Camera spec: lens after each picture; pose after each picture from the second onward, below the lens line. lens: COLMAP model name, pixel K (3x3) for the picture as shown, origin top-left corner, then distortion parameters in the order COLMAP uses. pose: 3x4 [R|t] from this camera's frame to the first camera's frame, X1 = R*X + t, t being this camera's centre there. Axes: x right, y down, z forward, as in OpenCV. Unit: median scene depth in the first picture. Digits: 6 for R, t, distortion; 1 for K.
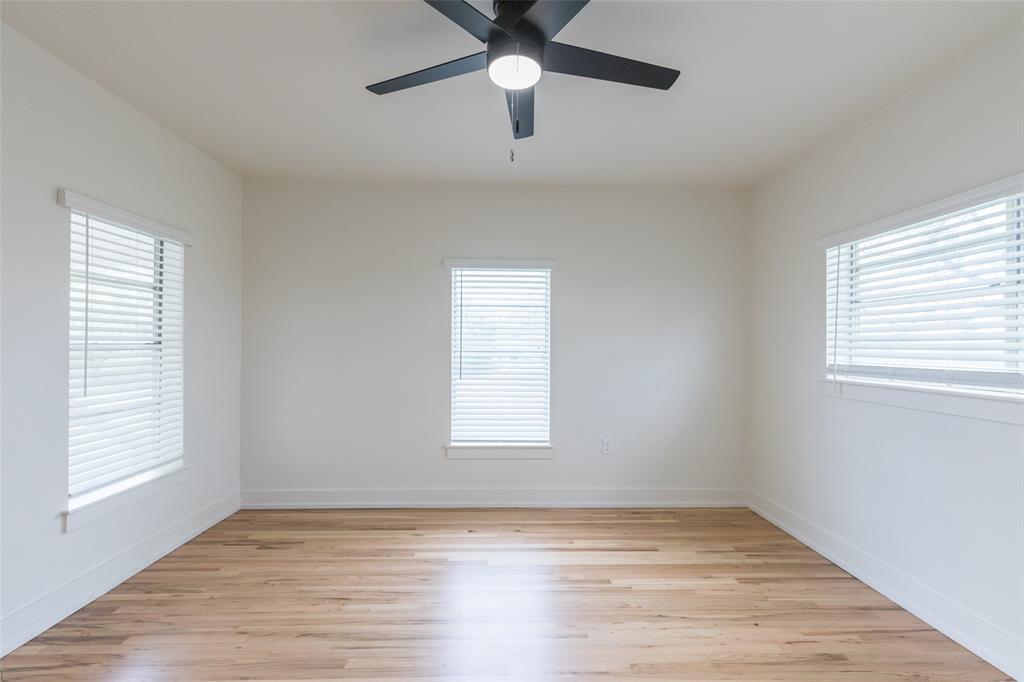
lens RADIAL K [[456.0, 0, 507.4], [0, 456.0, 345.4], [0, 0, 1]] dist [0.010724, -0.000896]
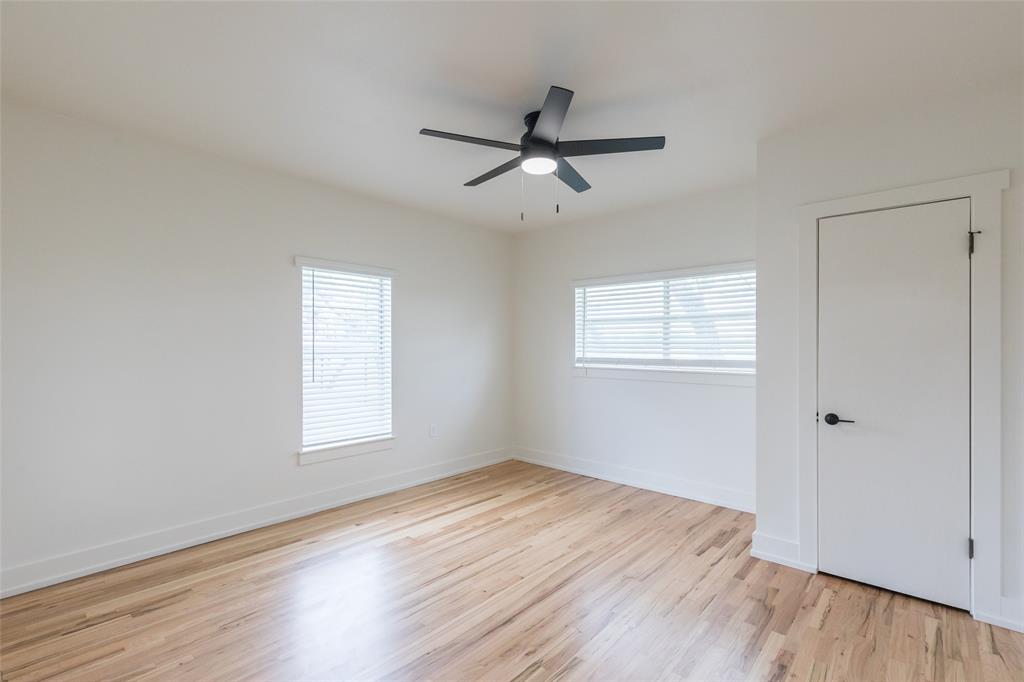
lens RADIAL K [[456.0, 0, 507.4], [0, 456.0, 345.4], [0, 0, 1]] dist [0.010724, -0.000896]
pose [[0.698957, -0.003015, 0.715158, -0.637819], [0.000916, 0.999994, 0.003320, -0.007990], [-0.715163, -0.001665, 0.698955, 0.024116]]
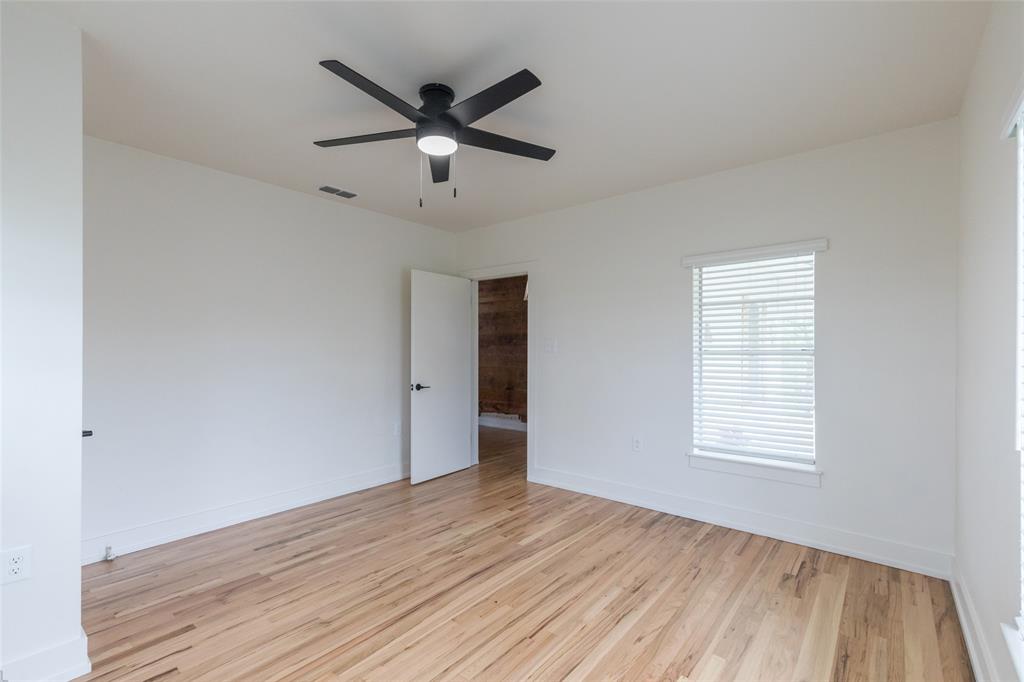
lens RADIAL K [[471.3, 0, 506.2], [0, 471.3, 347.3], [0, 0, 1]] dist [-0.002703, -0.000507]
pose [[-0.669825, -0.010063, -0.742451, 0.510850], [-0.002330, 0.999932, -0.011450, 0.005531], [0.742515, -0.005940, -0.669803, 1.180819]]
